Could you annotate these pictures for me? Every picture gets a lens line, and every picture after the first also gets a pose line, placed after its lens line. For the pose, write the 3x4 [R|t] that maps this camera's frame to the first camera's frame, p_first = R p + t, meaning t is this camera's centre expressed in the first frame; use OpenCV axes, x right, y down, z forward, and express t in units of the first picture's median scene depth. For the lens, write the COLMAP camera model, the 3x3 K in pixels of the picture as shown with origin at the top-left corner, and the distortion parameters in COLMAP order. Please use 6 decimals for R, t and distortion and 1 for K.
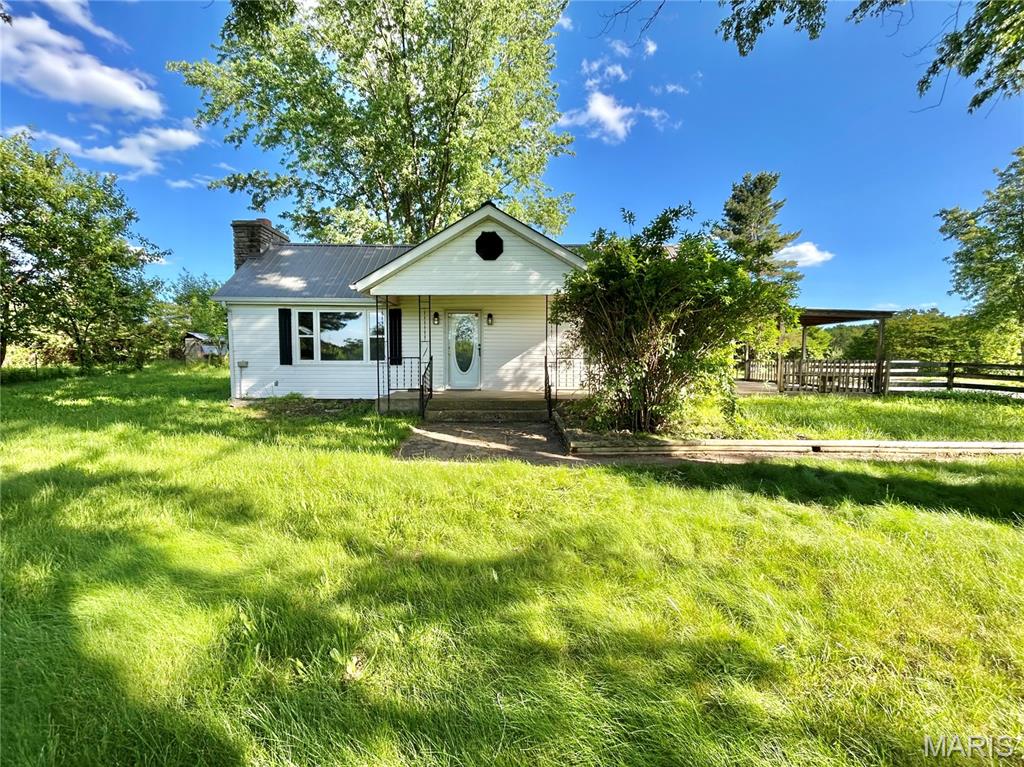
lens RADIAL K [[418.5, 0, 509.0], [0, 418.5, 383.1], [0, 0, 1]] dist [0.002136, -0.000905]
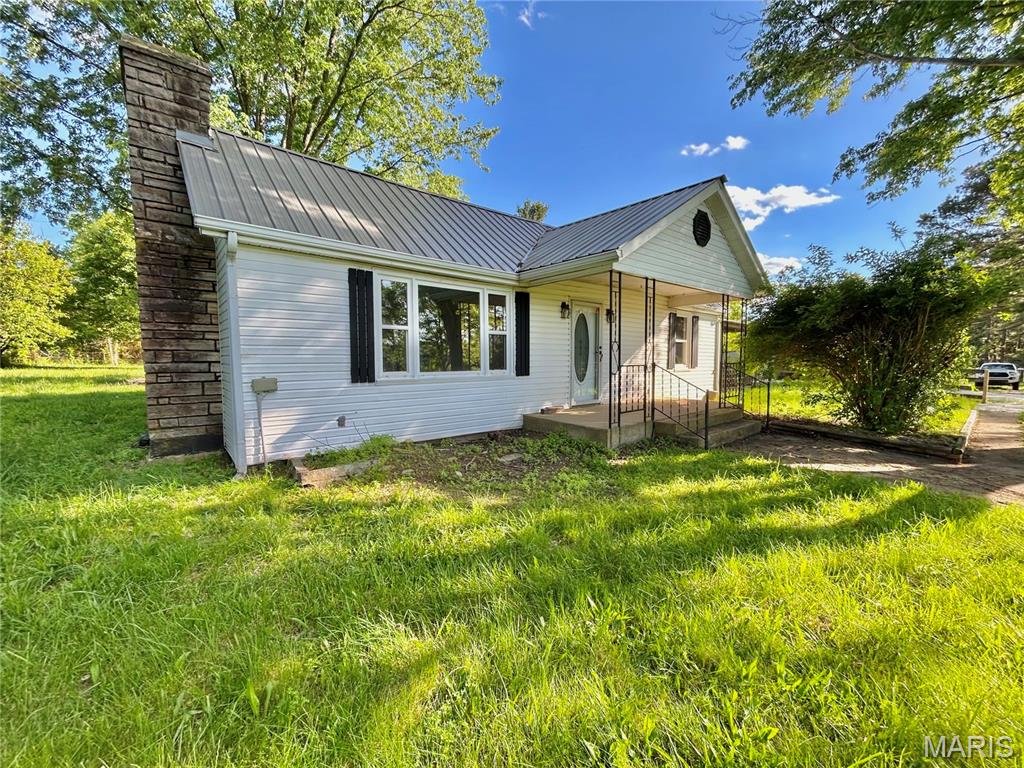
lens RADIAL K [[418.5, 0, 509.0], [0, 418.5, 383.6], [0, 0, 1]] dist [0.002136, -0.000905]
pose [[0.766715, -0.042761, 0.640562, -0.718850], [0.045782, 0.998881, 0.011882, -0.040059], [-0.640354, 0.020216, 0.767814, 0.503430]]
